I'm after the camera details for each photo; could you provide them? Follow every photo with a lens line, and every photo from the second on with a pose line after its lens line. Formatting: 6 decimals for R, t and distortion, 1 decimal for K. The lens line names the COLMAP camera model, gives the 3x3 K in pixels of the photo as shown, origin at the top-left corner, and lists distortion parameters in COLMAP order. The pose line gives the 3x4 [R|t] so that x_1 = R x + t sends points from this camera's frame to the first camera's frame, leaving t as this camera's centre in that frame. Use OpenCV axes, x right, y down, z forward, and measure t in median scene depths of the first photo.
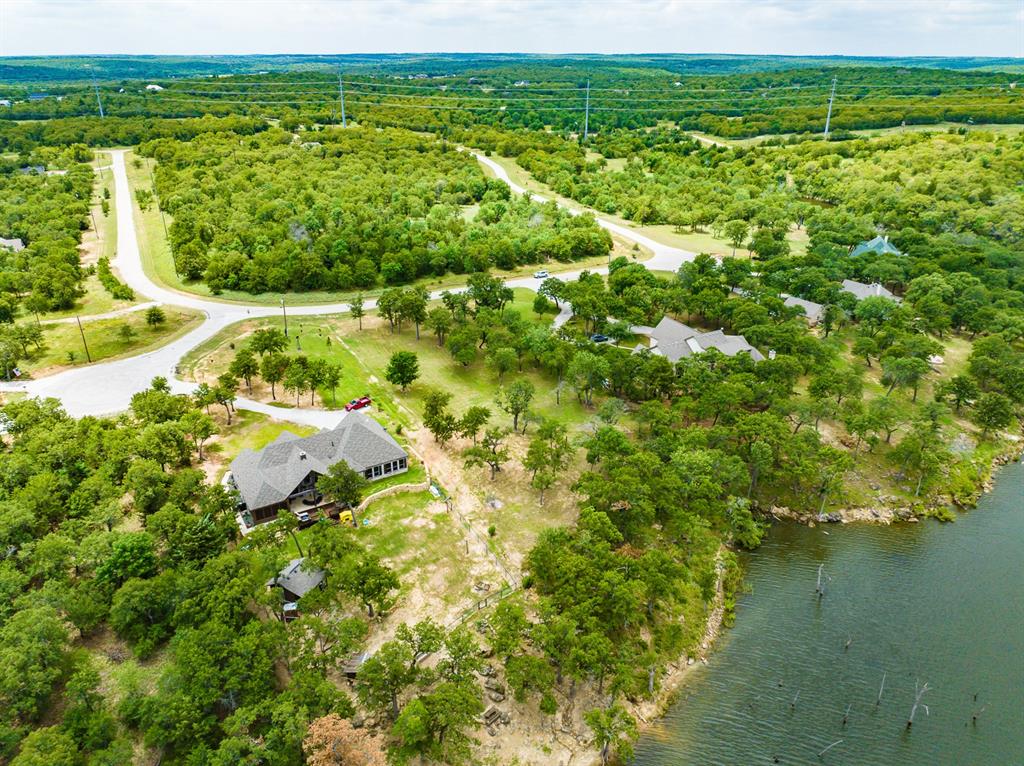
lens RADIAL K [[717.0, 0, 519.2], [0, 717.0, 384.7], [0, 0, 1]] dist [-0.032985, 0.018410]
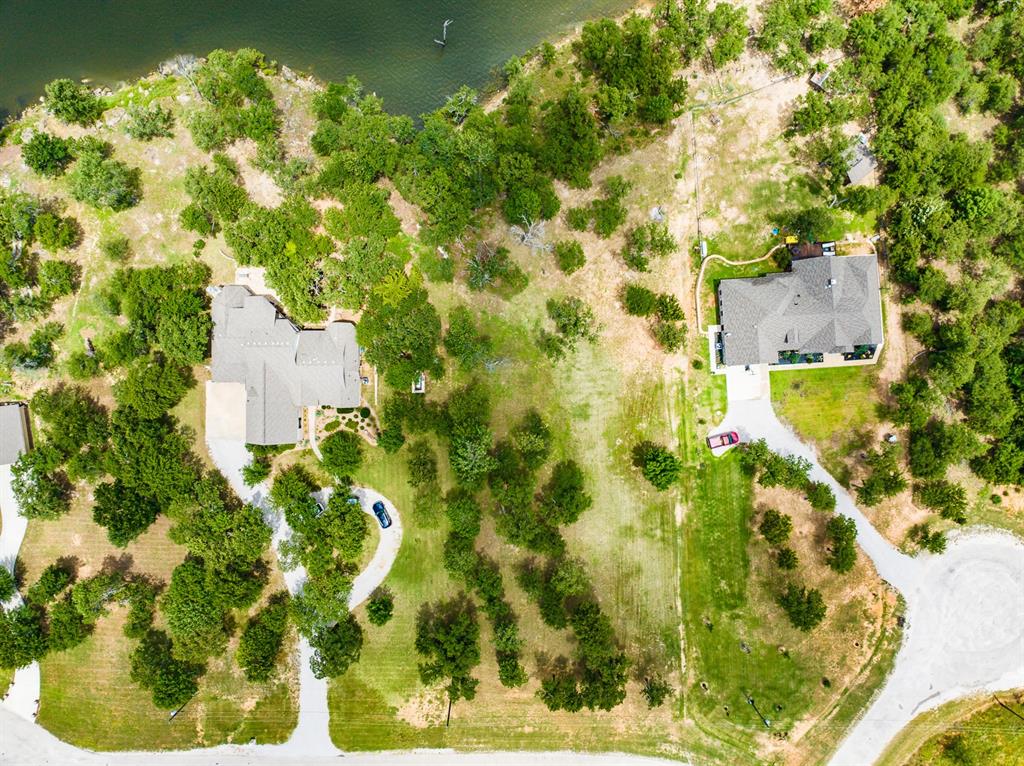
lens RADIAL K [[730.1, 0, 507.4], [0, 730.1, 380.2], [0, 0, 1]] dist [-0.037936, 0.022529]
pose [[-0.877729, -0.478795, -0.018633, 0.059859], [0.186345, -0.376916, 0.907309, -0.899717], [-0.441438, 0.792899, 0.420051, 0.777687]]
